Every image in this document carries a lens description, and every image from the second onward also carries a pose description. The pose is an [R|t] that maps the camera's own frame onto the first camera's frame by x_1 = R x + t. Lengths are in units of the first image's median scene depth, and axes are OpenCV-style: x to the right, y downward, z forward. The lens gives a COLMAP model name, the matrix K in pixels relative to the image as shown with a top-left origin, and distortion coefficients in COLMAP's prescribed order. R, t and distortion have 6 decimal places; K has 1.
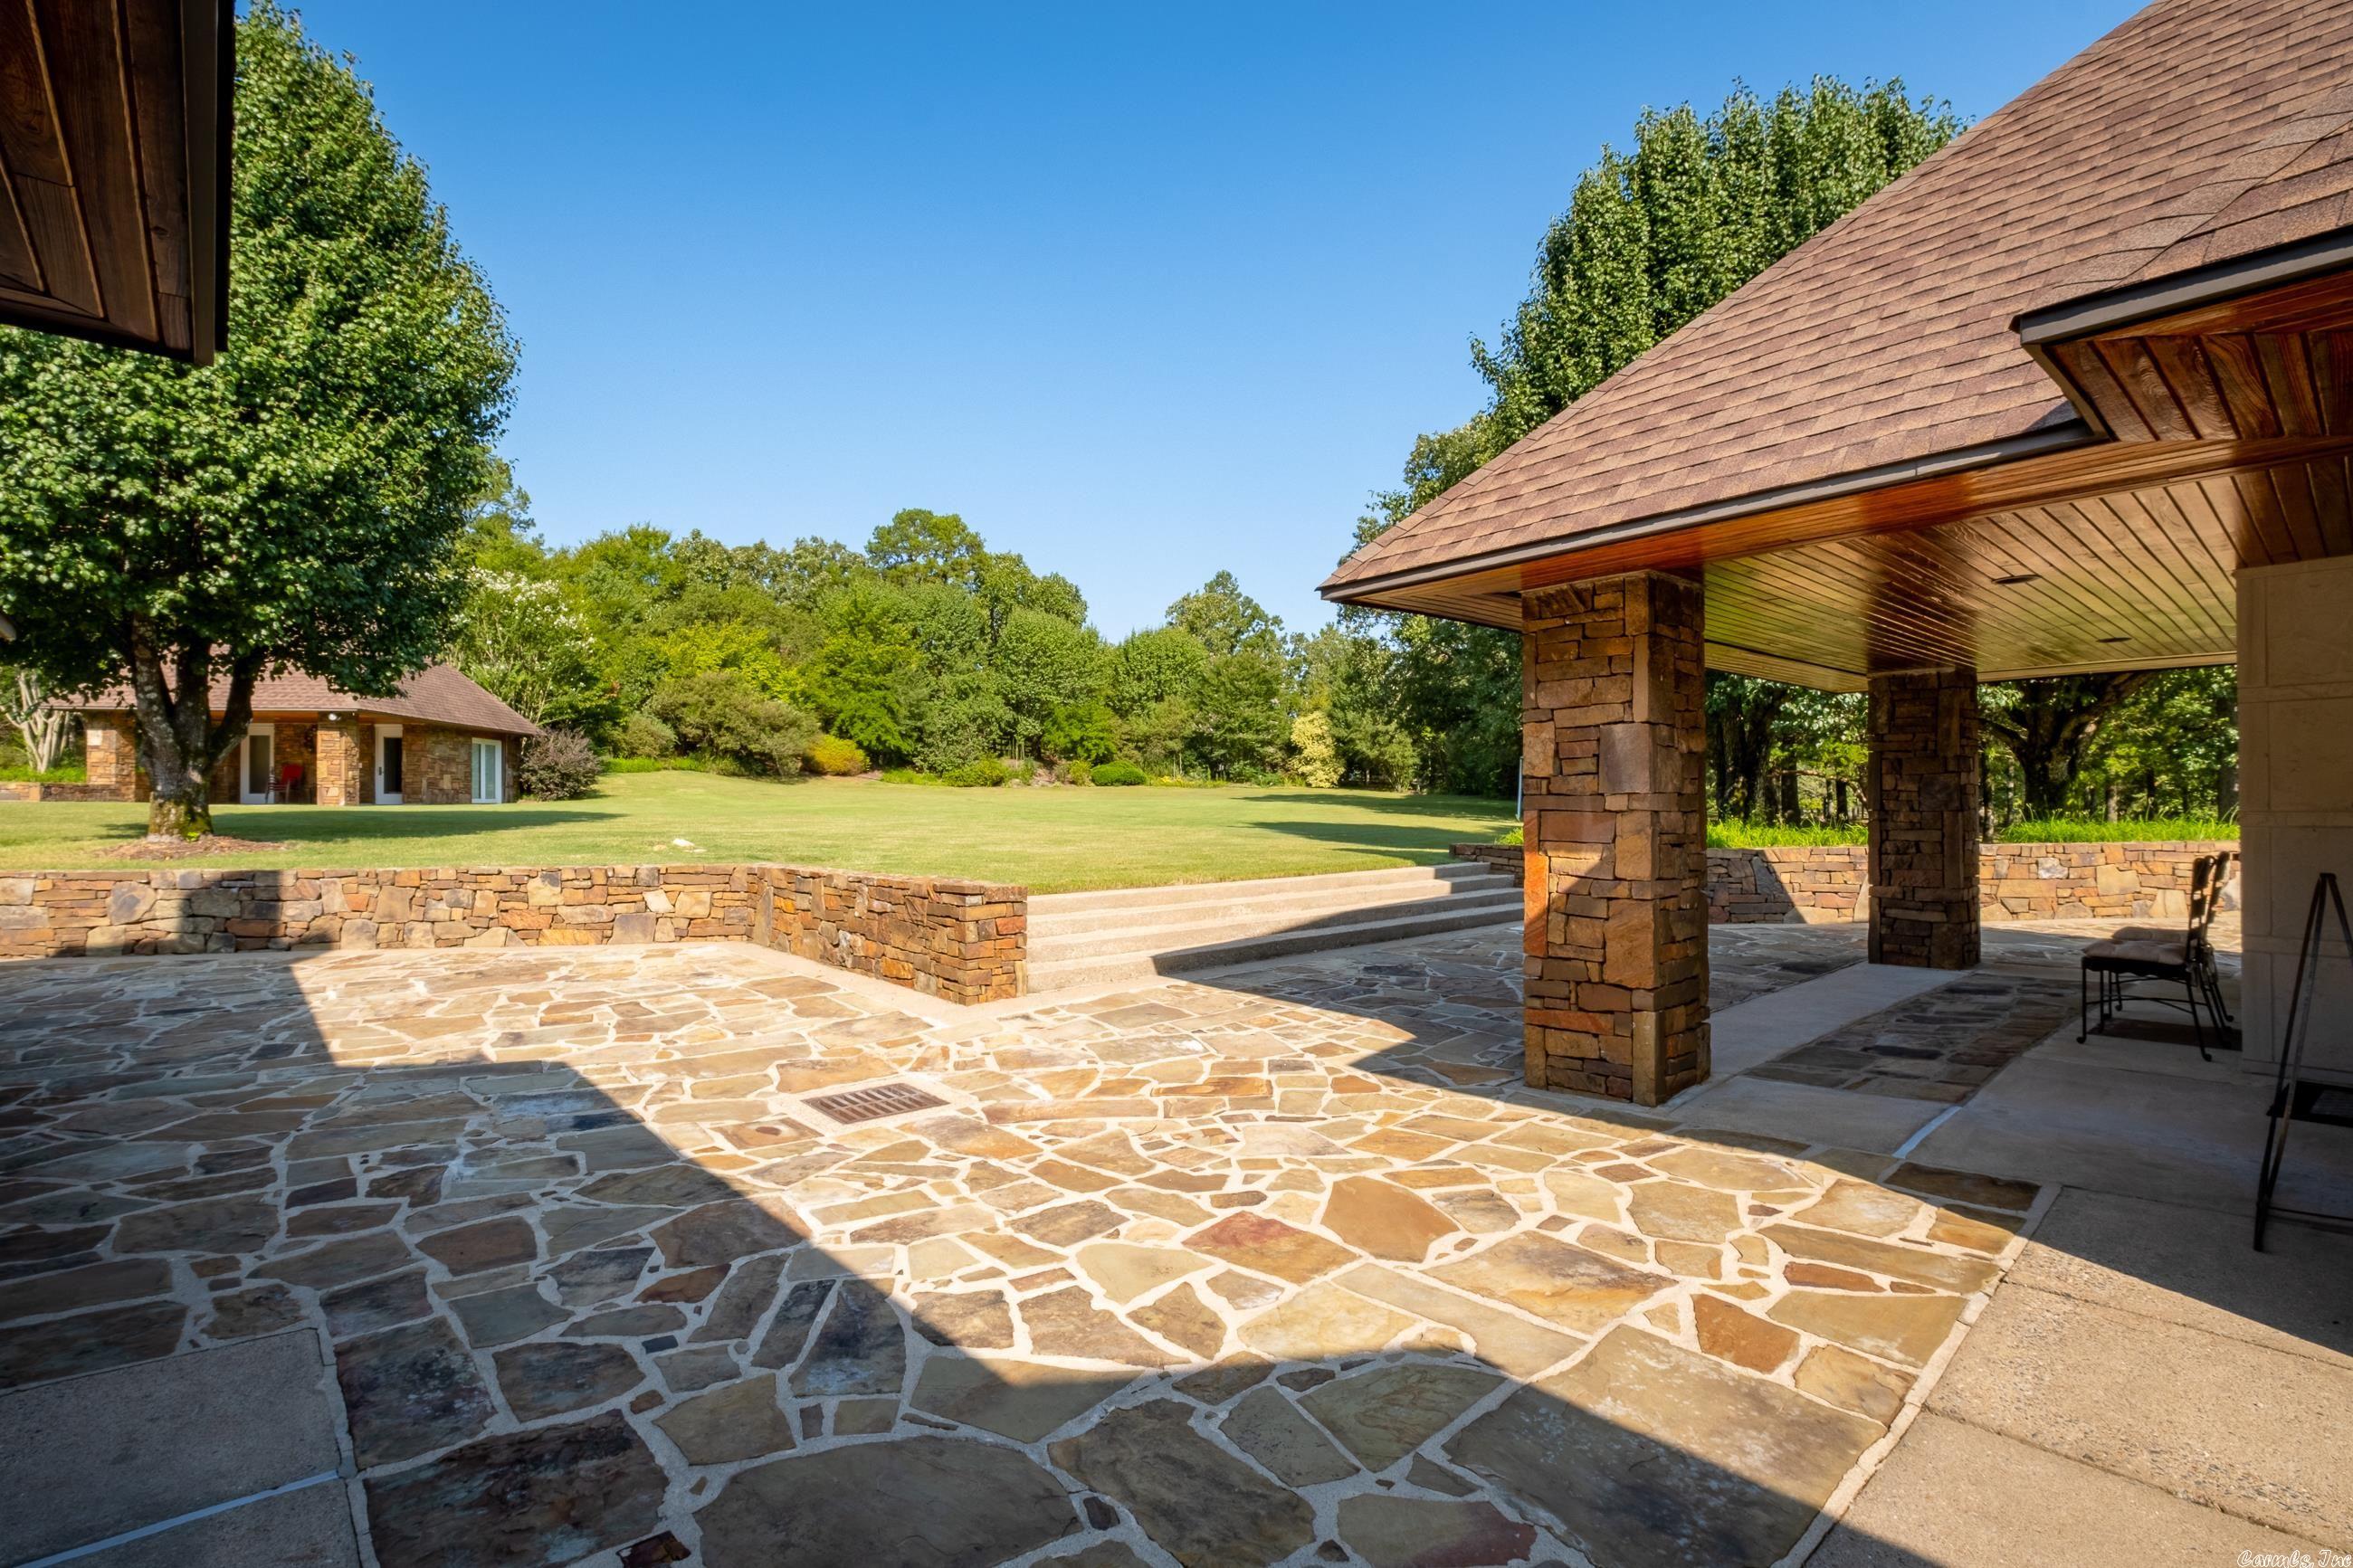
lens RADIAL K [[1038.3, 0, 1176.2], [0, 1038.3, 786.3], [0, 0, 1]] dist [0.000777, 0.000422]
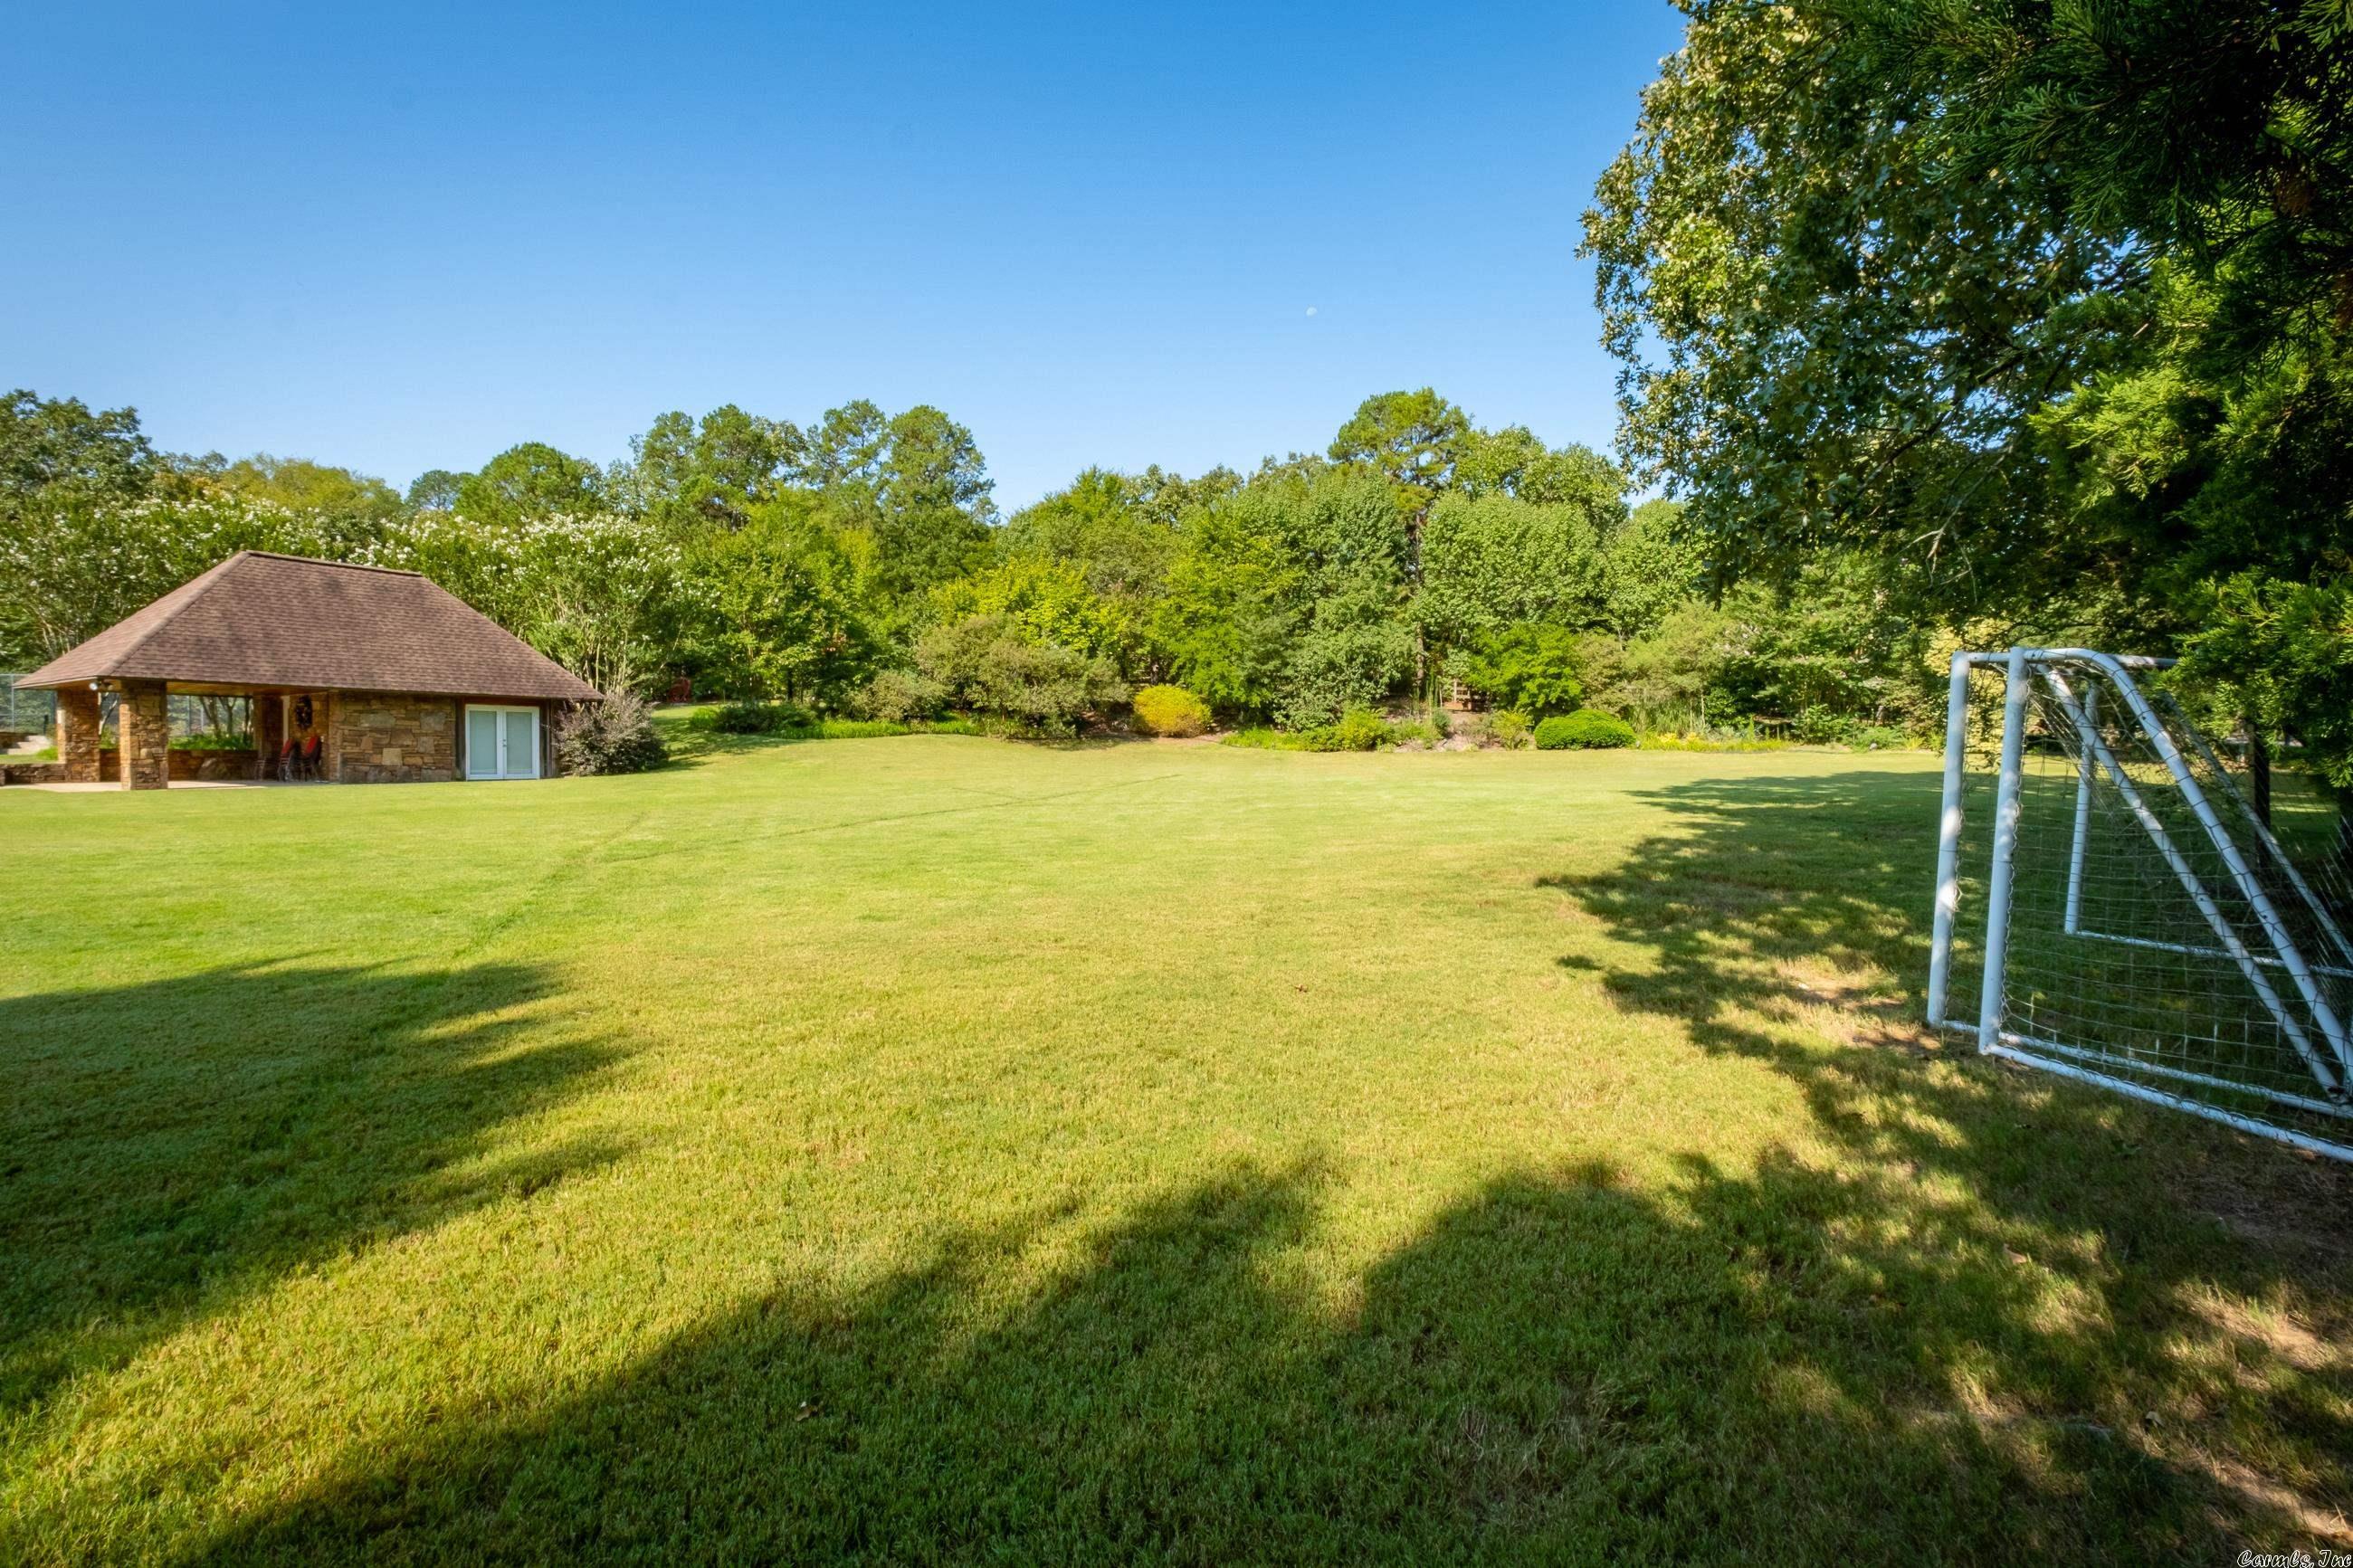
lens RADIAL K [[1038.3, 0, 1176.3], [0, 1038.3, 780.6], [0, 0, 1]] dist [0.000777, 0.000422]
pose [[0.782702, 0.019908, -0.622078, 0.145910], [0.005152, 0.999247, 0.038459, -0.007176], [0.622375, -0.033307, 0.782010, 0.343897]]
